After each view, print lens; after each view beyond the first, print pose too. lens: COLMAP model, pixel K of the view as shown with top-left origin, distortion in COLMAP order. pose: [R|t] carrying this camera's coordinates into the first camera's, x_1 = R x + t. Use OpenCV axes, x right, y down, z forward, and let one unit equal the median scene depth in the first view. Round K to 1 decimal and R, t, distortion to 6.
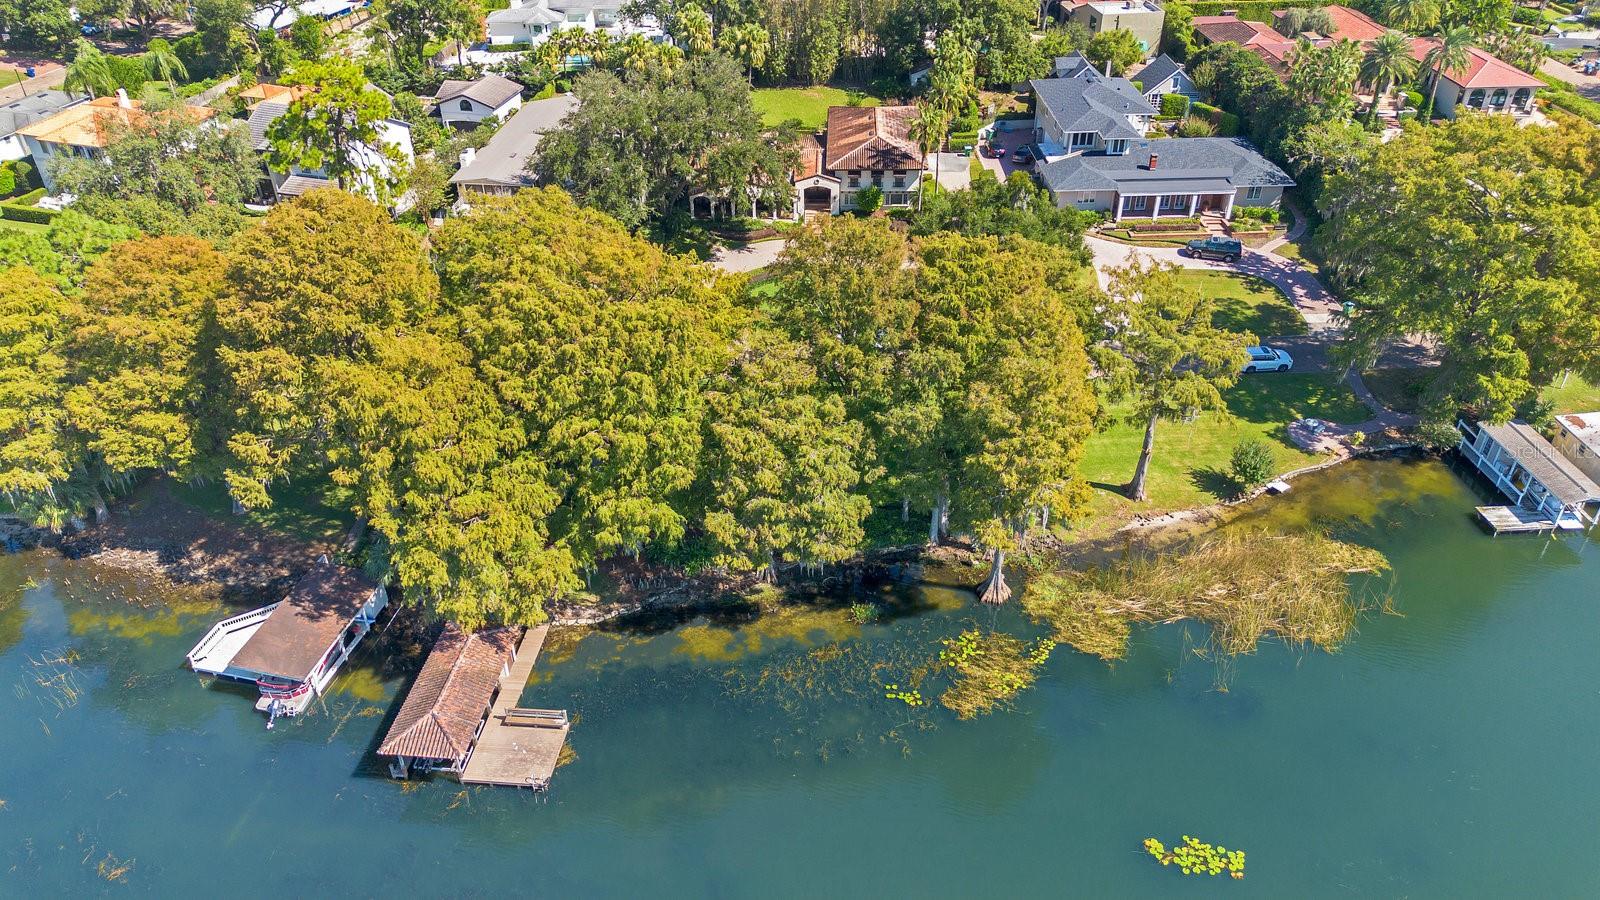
lens RADIAL K [[1121.4, 0, 793.4], [0, 1121.4, 446.4], [0, 0, 1]] dist [0.026738, -0.001244]
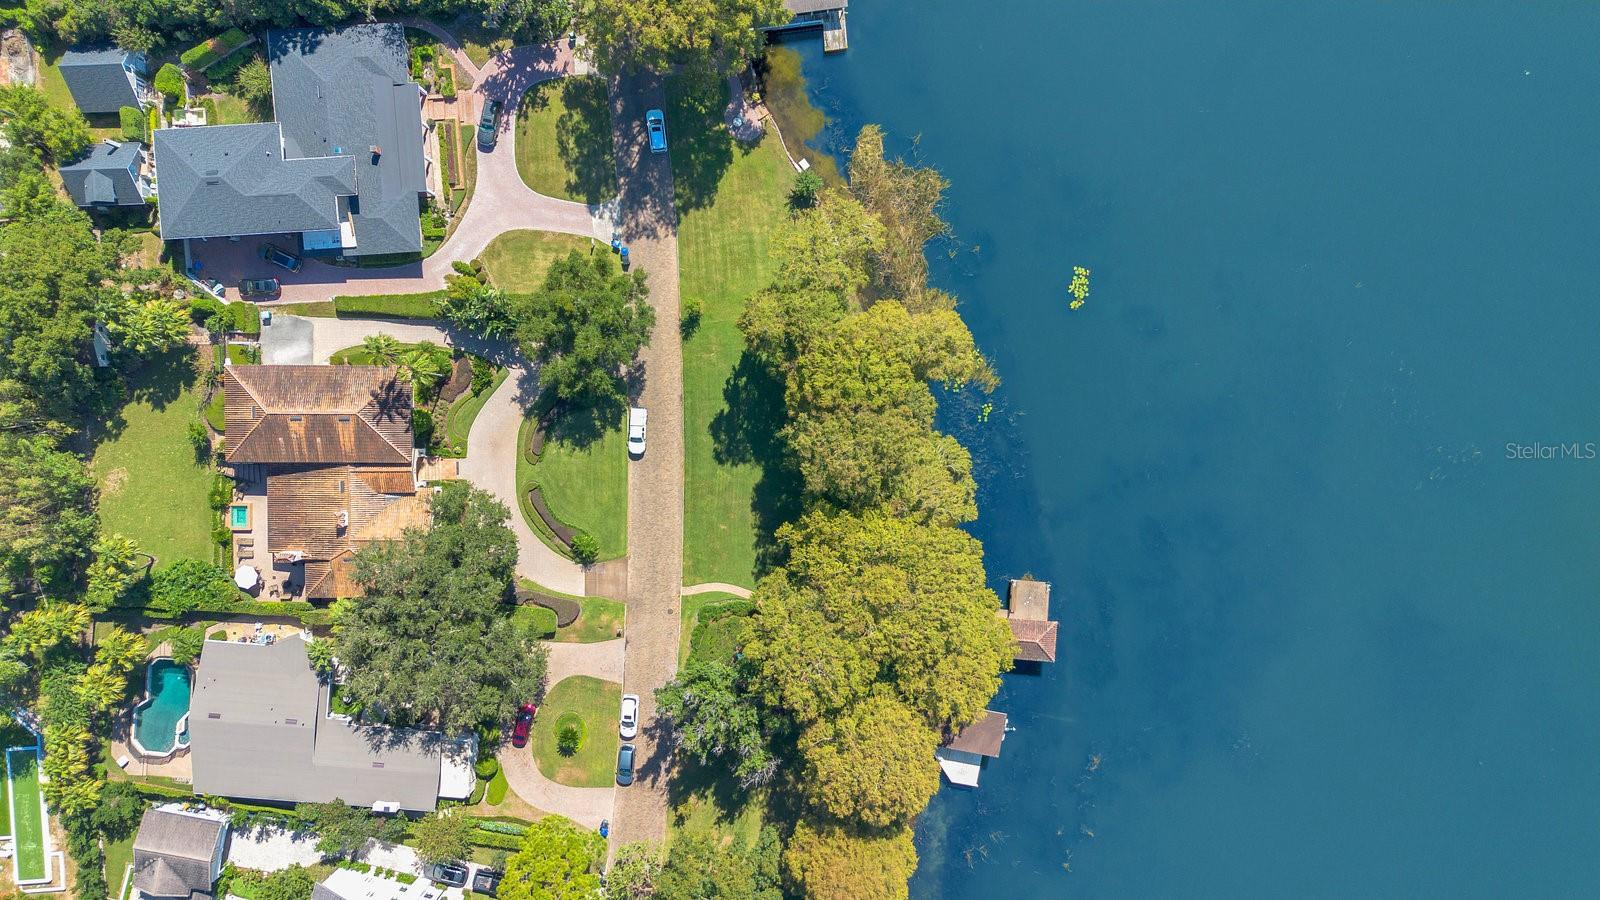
lens RADIAL K [[1121.4, 0, 793.4], [0, 1121.4, 446.4], [0, 0, 1]] dist [0.026738, -0.001244]
pose [[-0.035924, -0.998998, -0.026701, 0.096952], [0.575003, -0.042515, 0.817046, -1.459786], [-0.817362, 0.013999, 0.575954, 0.140113]]
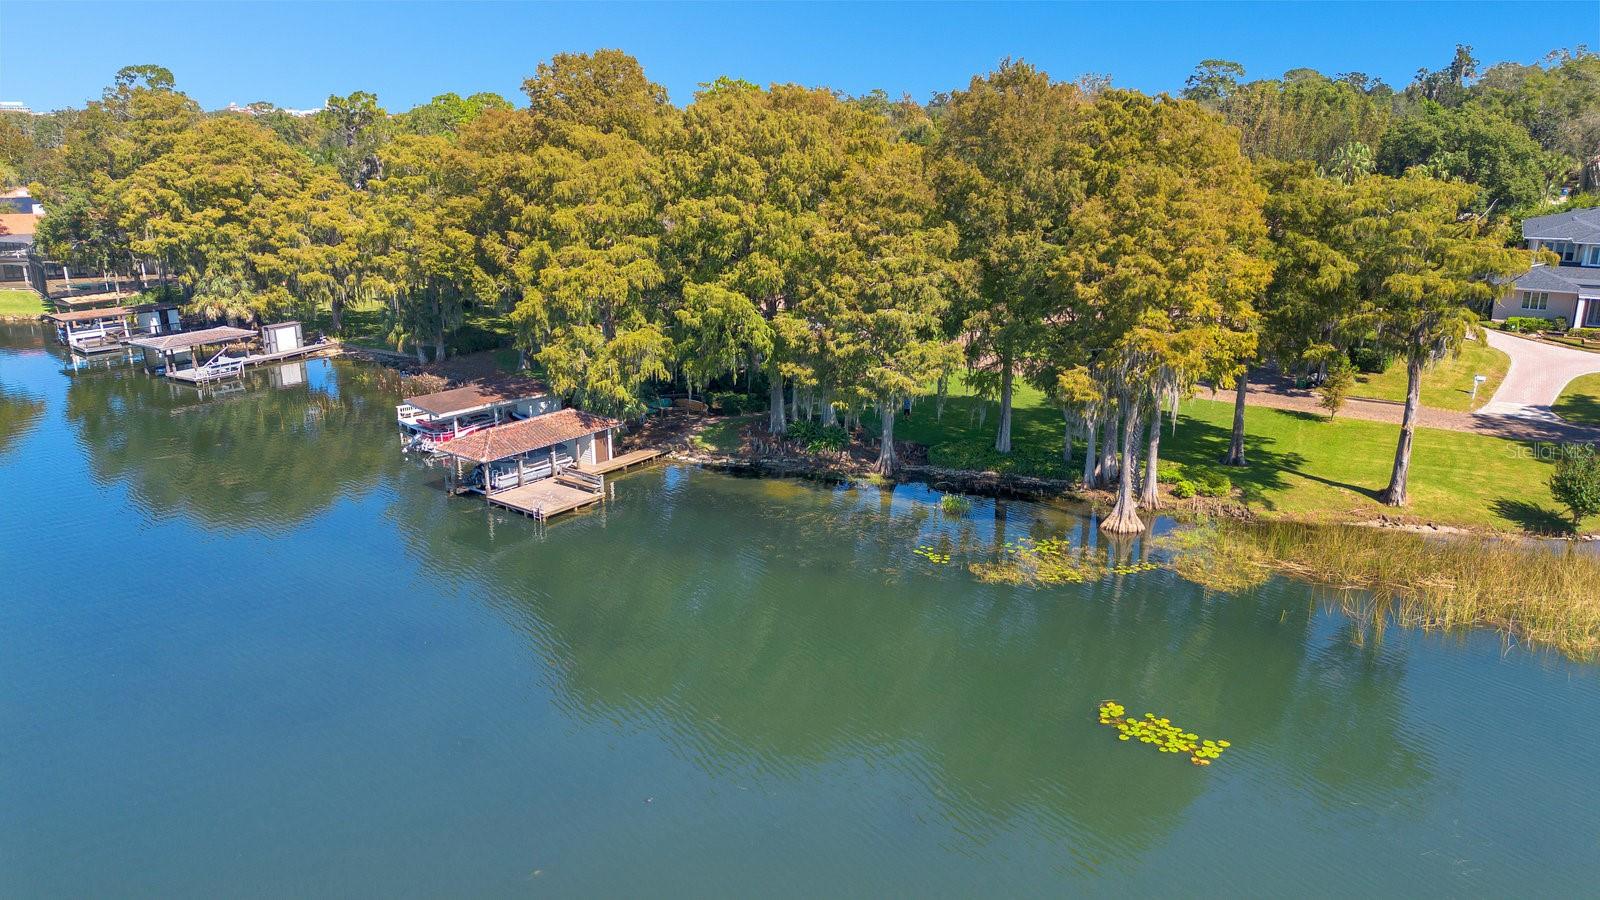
lens RADIAL K [[1121.4, 0, 793.4], [0, 1121.4, 446.4], [0, 0, 1]] dist [0.026738, -0.001244]
pose [[0.843988, 0.159186, -0.512195, 0.397478], [-0.304349, 0.928453, -0.212947, 0.332284], [0.441651, 0.335611, 0.832052, 0.215877]]
